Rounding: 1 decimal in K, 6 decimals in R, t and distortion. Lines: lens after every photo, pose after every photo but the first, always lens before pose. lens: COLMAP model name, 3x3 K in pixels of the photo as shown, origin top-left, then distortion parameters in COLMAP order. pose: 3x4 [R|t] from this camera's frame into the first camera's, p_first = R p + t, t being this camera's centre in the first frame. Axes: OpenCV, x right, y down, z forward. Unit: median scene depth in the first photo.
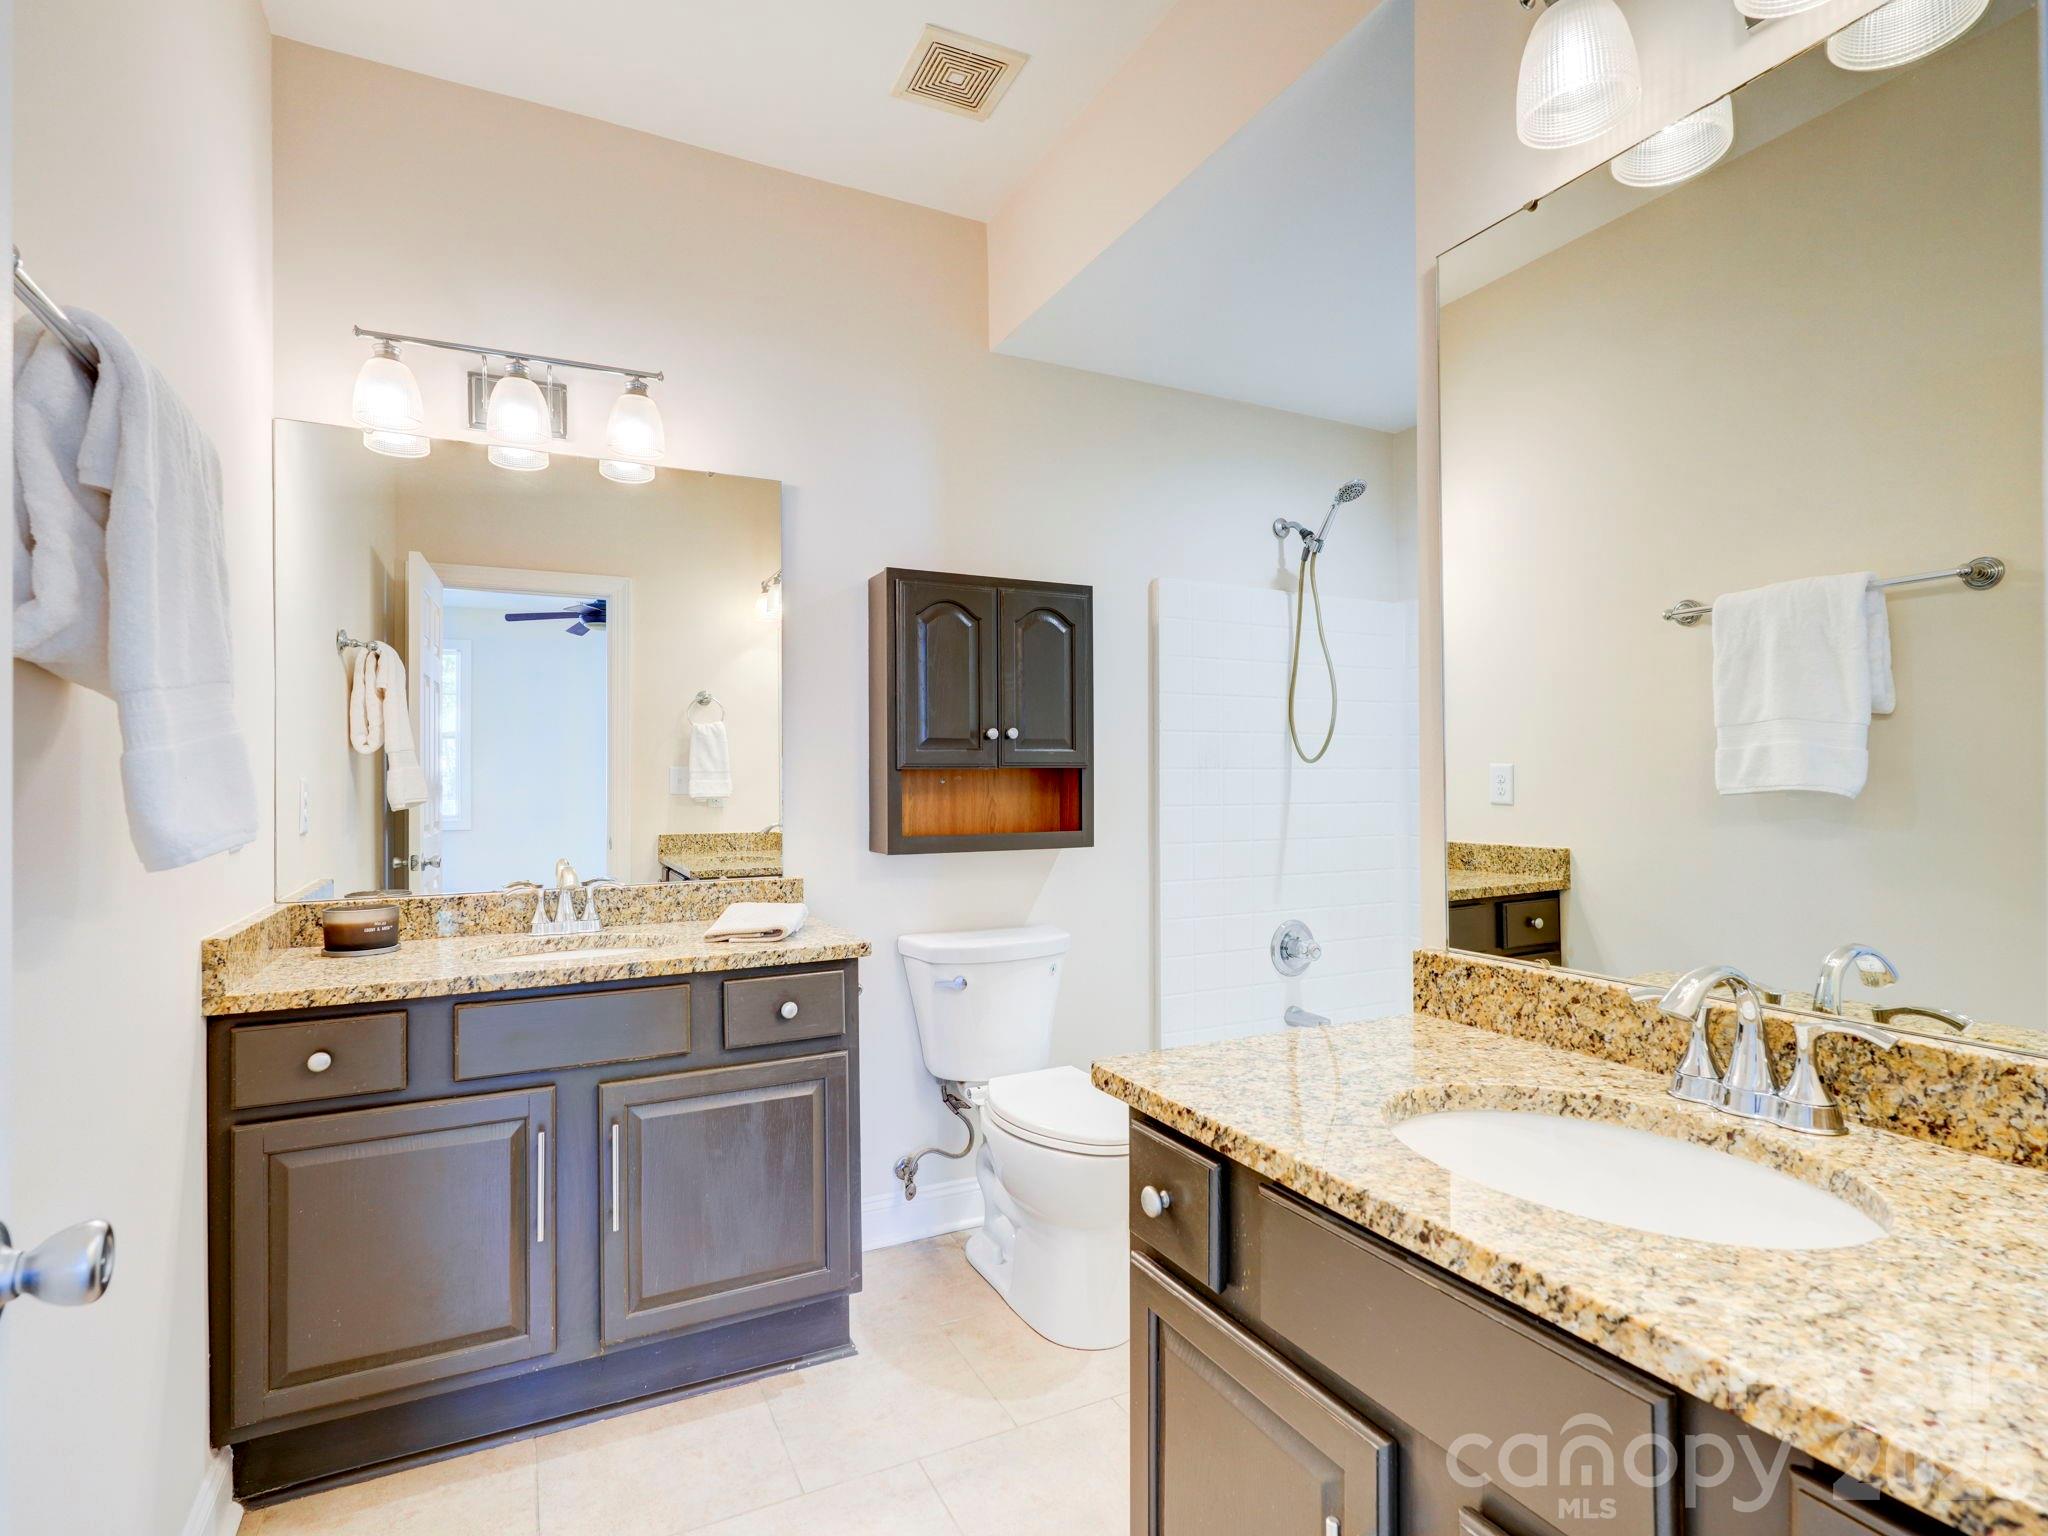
lens RADIAL K [[1003.2, 0, 1038.9], [0, 1003.2, 771.2], [0, 0, 1]] dist [-0.000040, 0.000493]
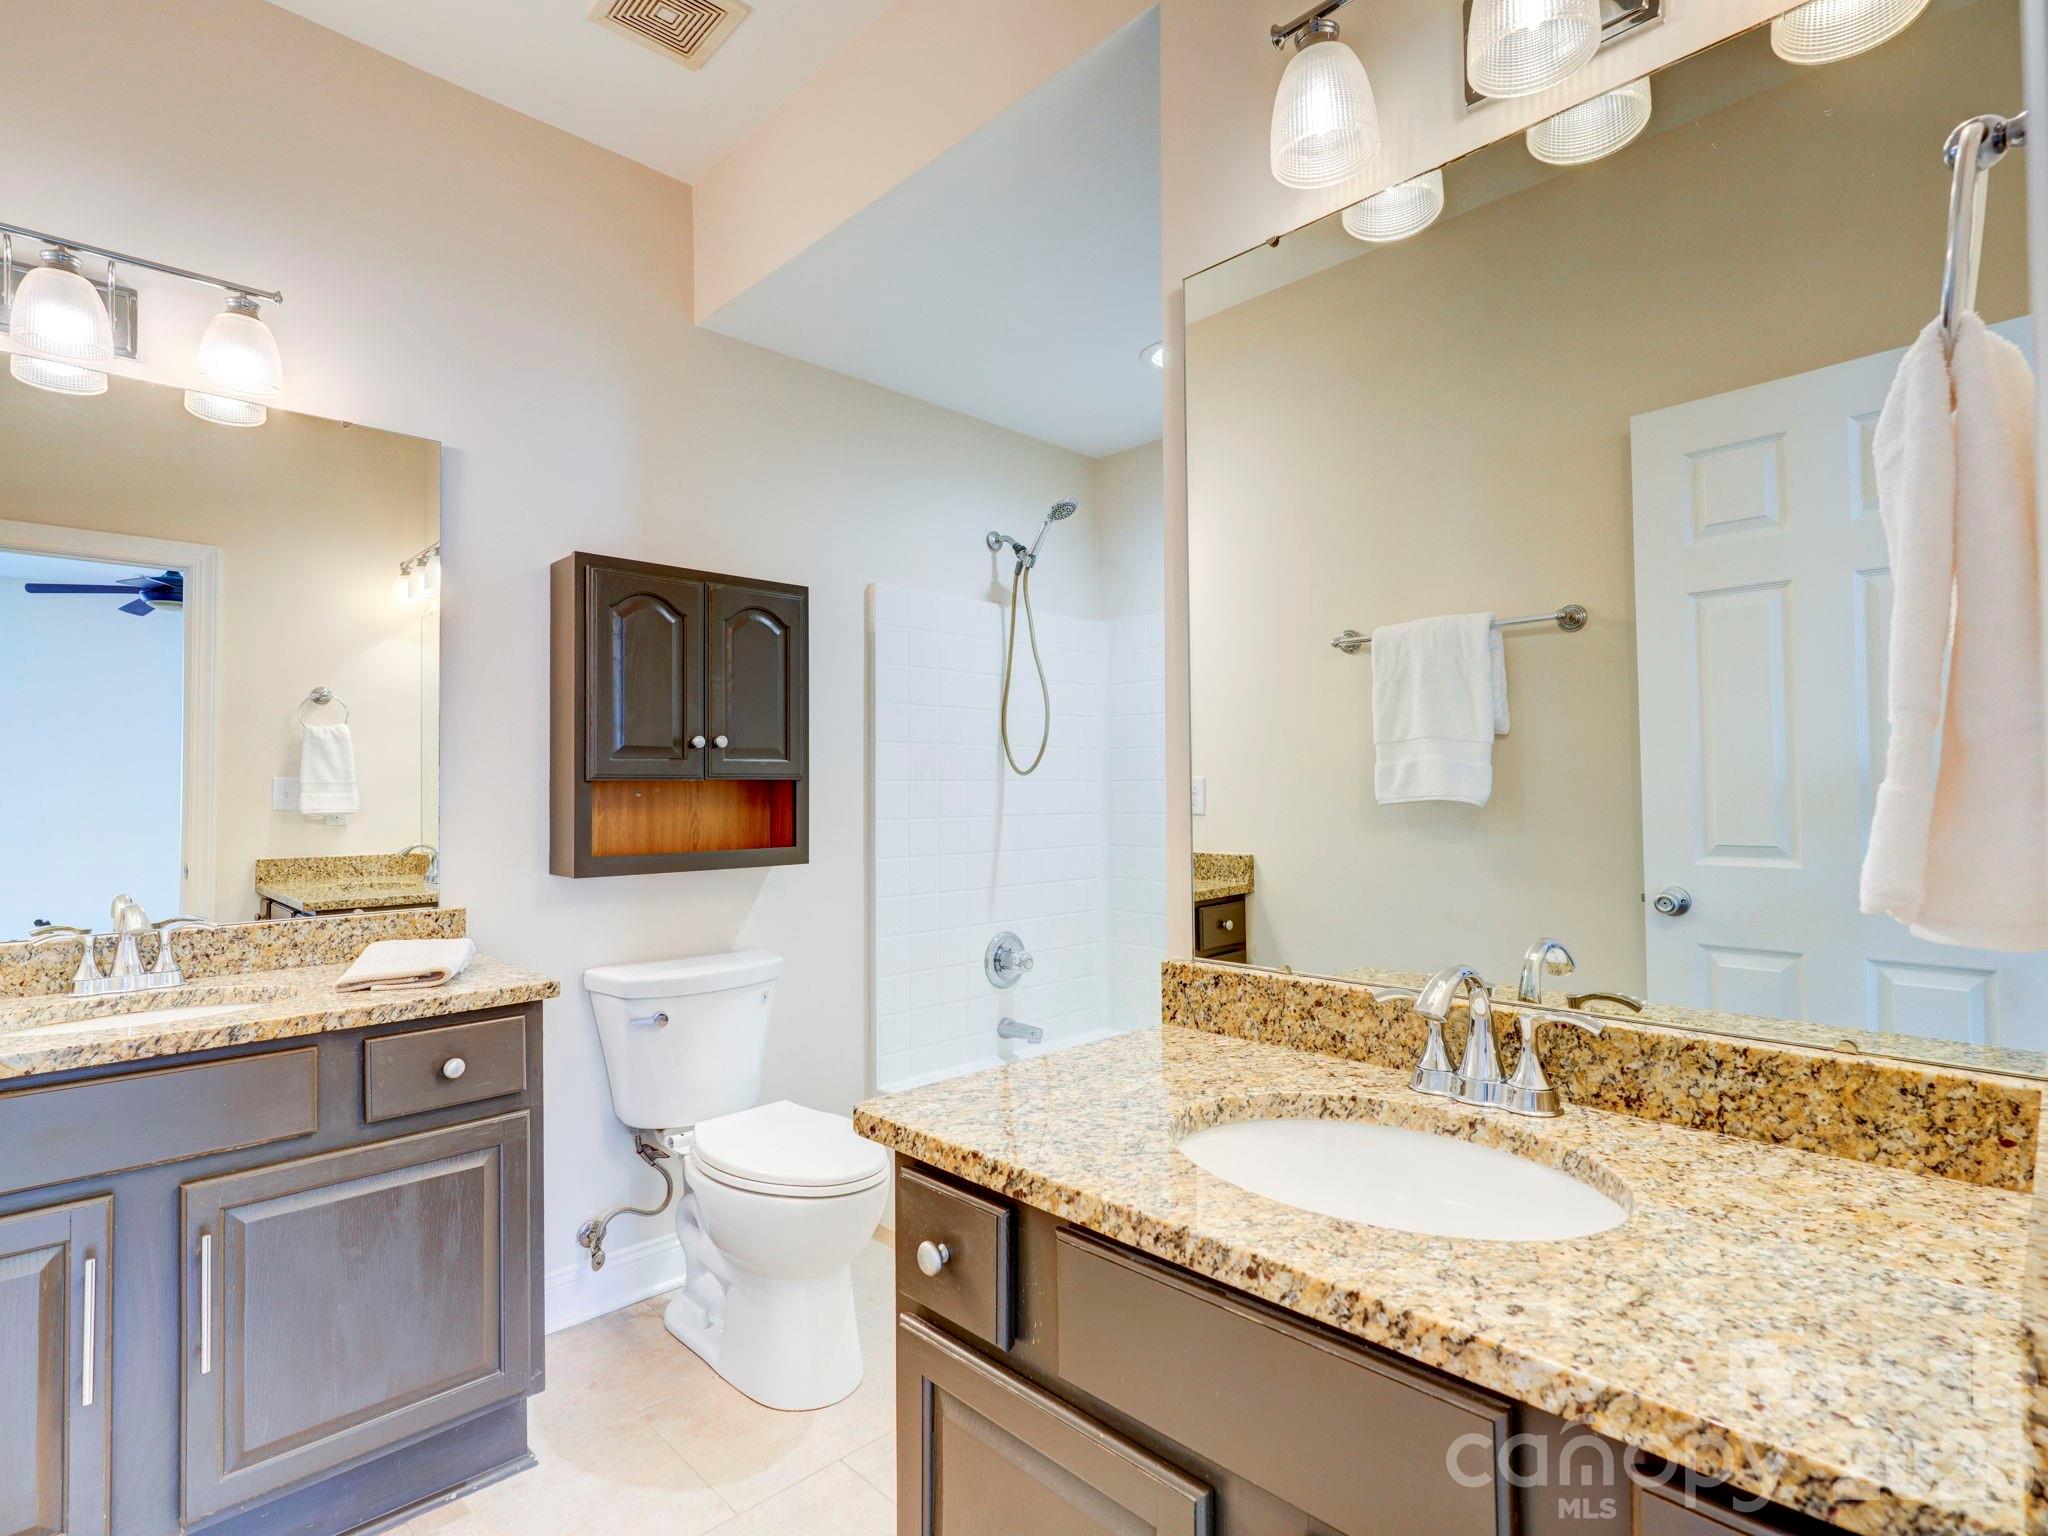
lens RADIAL K [[1002.4, 0, 1021.4], [0, 1002.4, 770.0], [0, 0, 1]] dist [0.000813, 0.000480]
pose [[0.956344, 0.004706, 0.292204, -0.041148], [-0.000858, 0.999911, -0.013298, -0.000007], [-0.292241, 0.012467, 0.956264, 0.057155]]
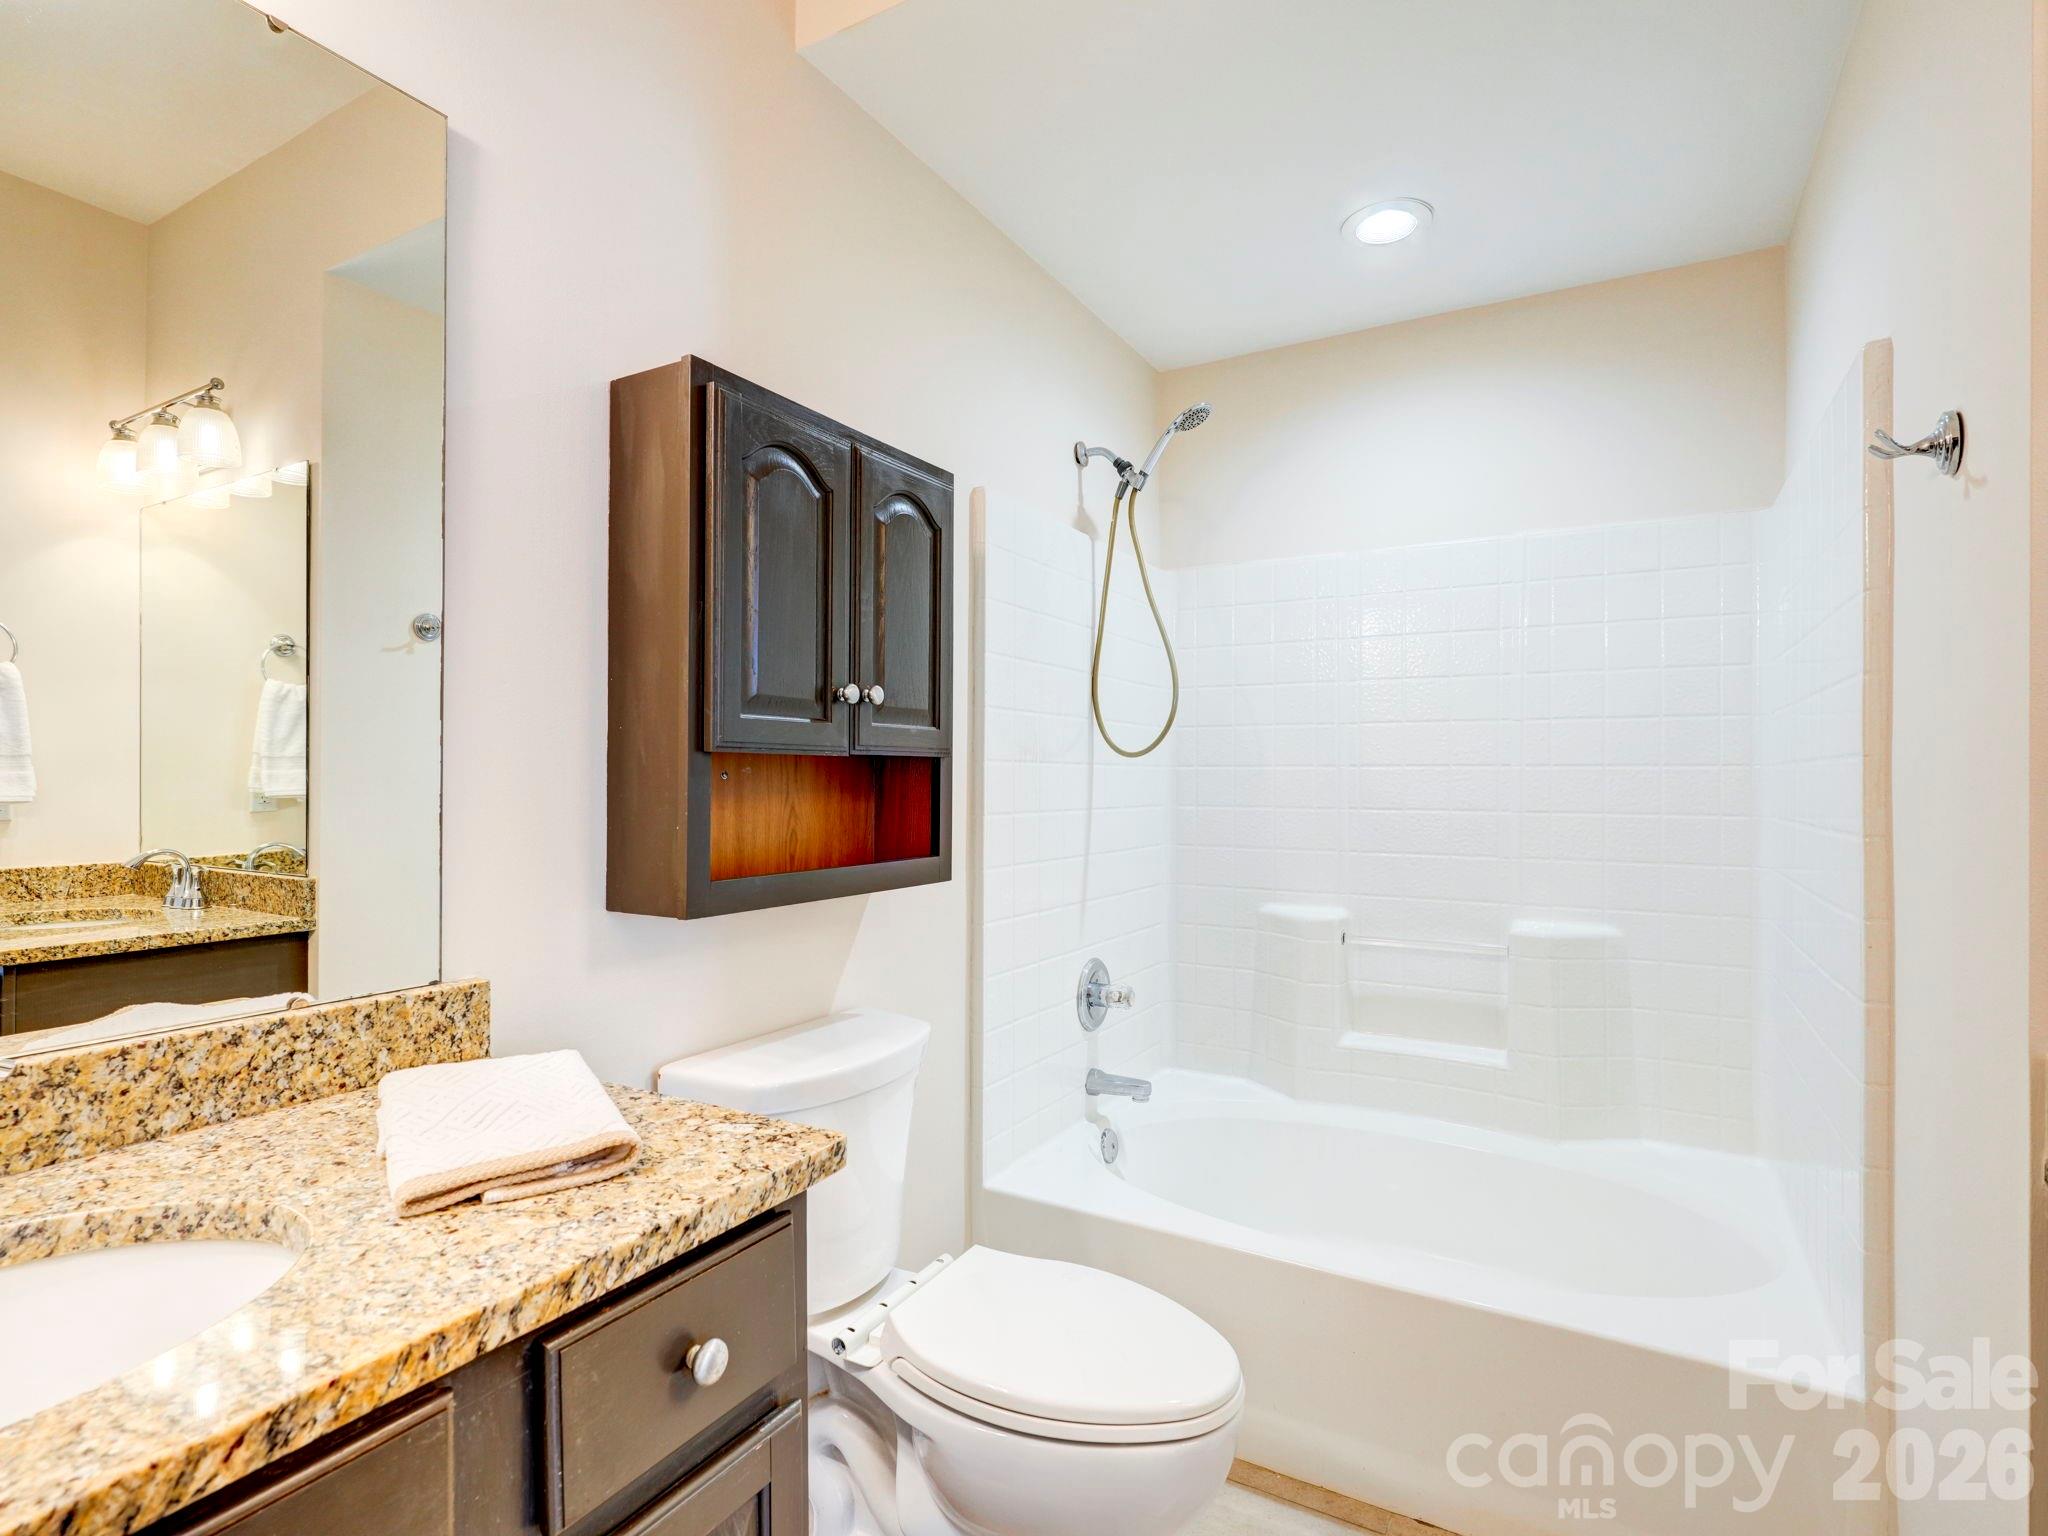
lens RADIAL K [[1002.4, 0, 1021.4], [0, 1002.4, 770.0], [0, 0, 1]] dist [0.000813, 0.000480]
pose [[0.843915, 0.009435, 0.536395, -0.352391], [-0.011692, 0.999931, 0.000806, 0.005677], [-0.536350, -0.006952, 0.843967, 0.594876]]
